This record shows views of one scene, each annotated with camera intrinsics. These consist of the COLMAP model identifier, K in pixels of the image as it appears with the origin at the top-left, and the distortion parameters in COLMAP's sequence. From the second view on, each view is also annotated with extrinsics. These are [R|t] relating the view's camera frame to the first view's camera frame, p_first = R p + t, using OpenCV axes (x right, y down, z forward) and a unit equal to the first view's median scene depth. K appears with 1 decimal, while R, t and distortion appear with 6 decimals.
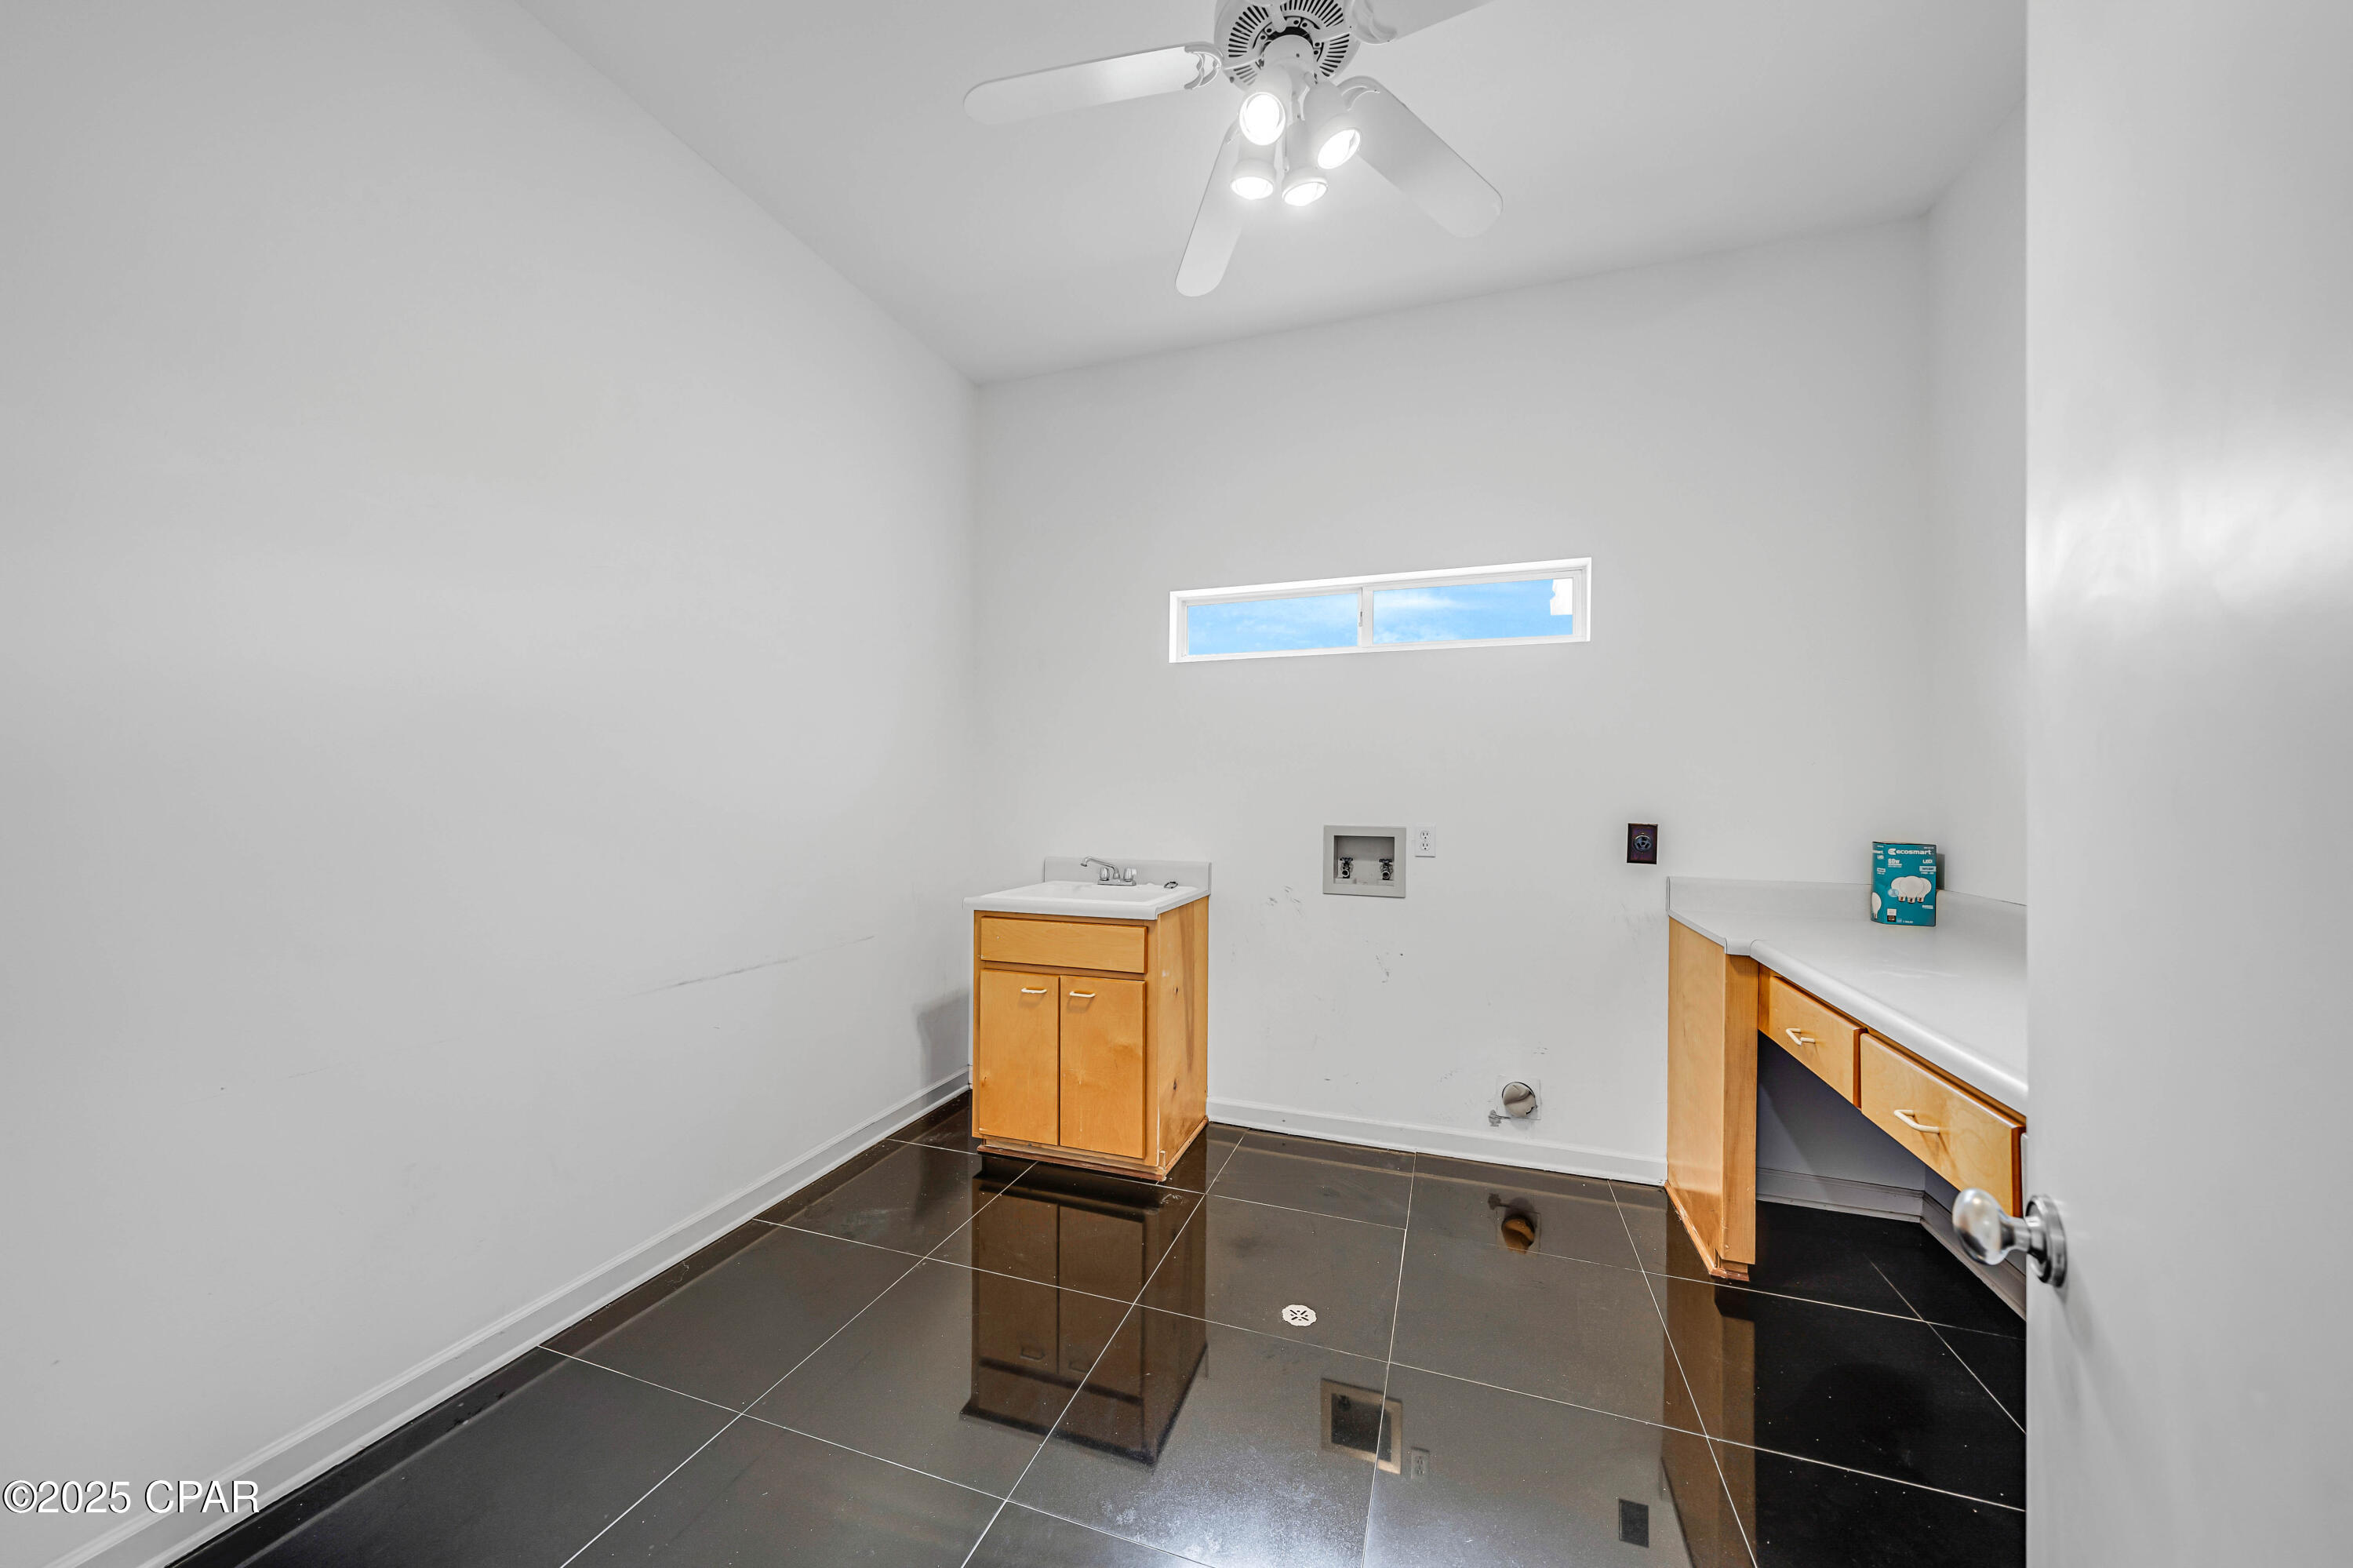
lens RADIAL K [[846.2, 0, 1172.1], [0, 846.2, 783.6], [0, 0, 1]] dist [0.009724, 0.000059]
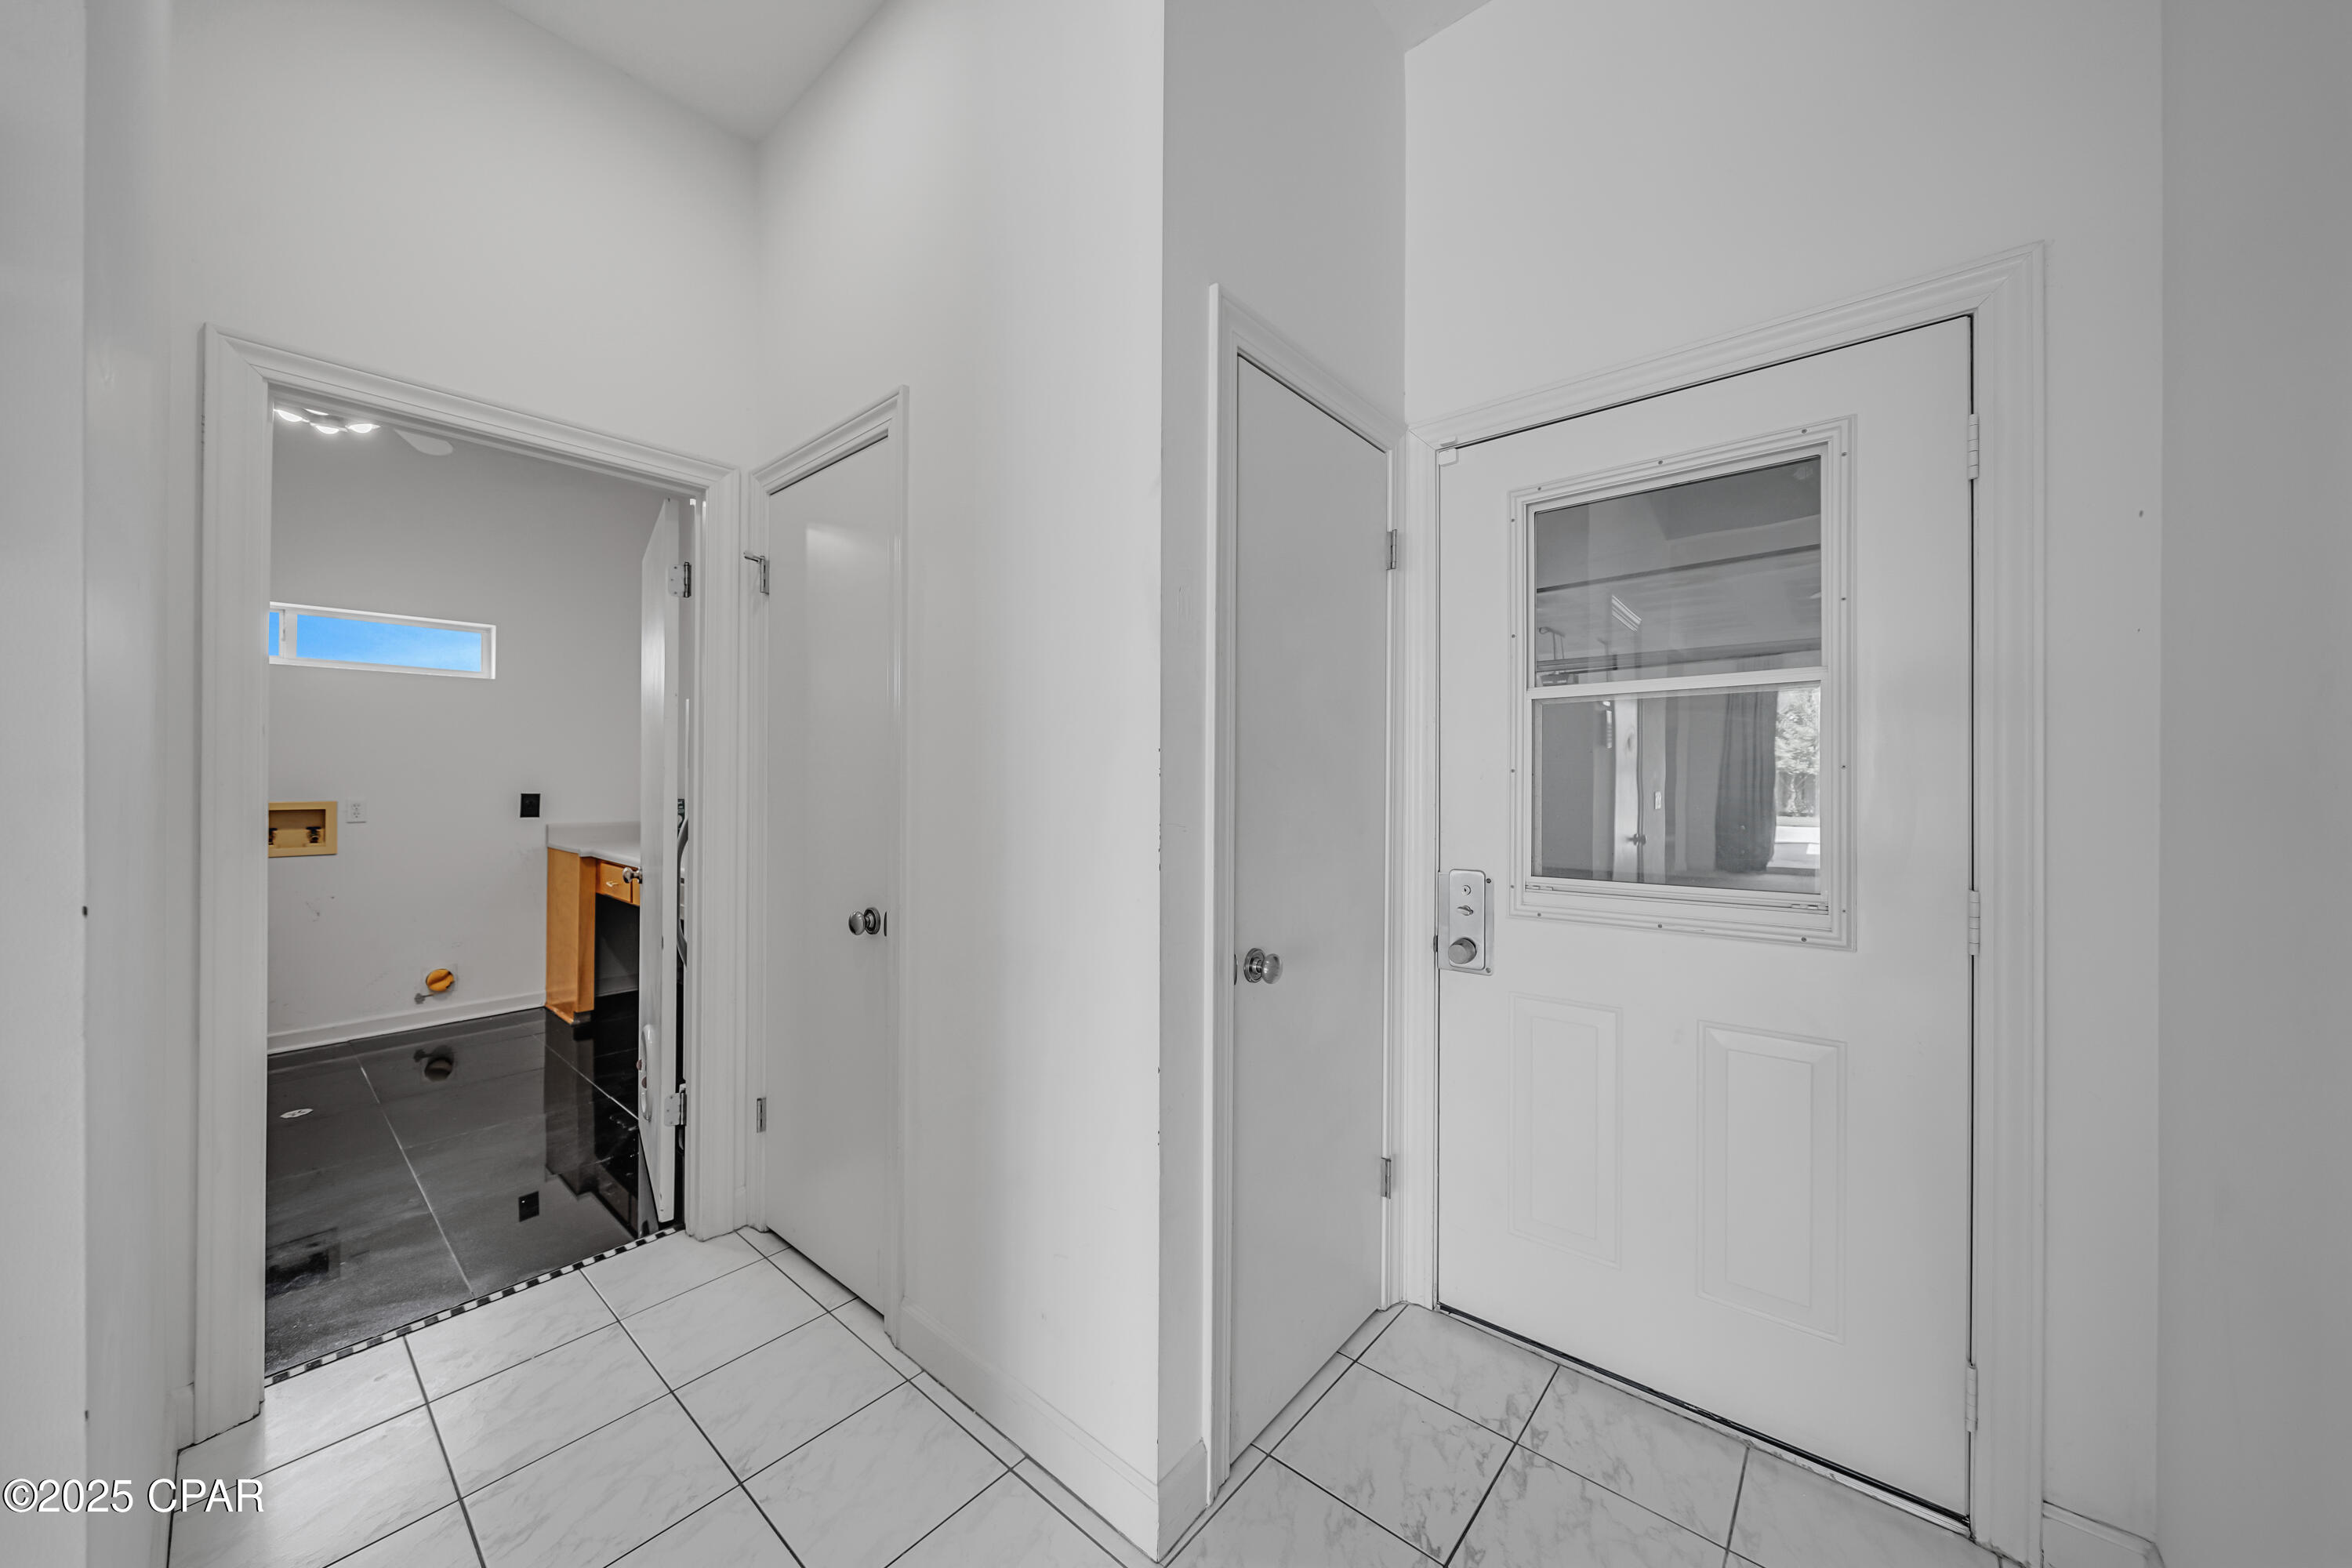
lens RADIAL K [[809.9, 0, 1162.8], [0, 809.9, 776.8], [0, 0, 1]] dist [-0.009207, 0.000067]
pose [[0.368401, -0.005496, 0.929651, -0.451700], [-0.008814, 0.999917, 0.009404, -0.011622], [-0.929625, -0.011658, 0.368322, -0.726104]]
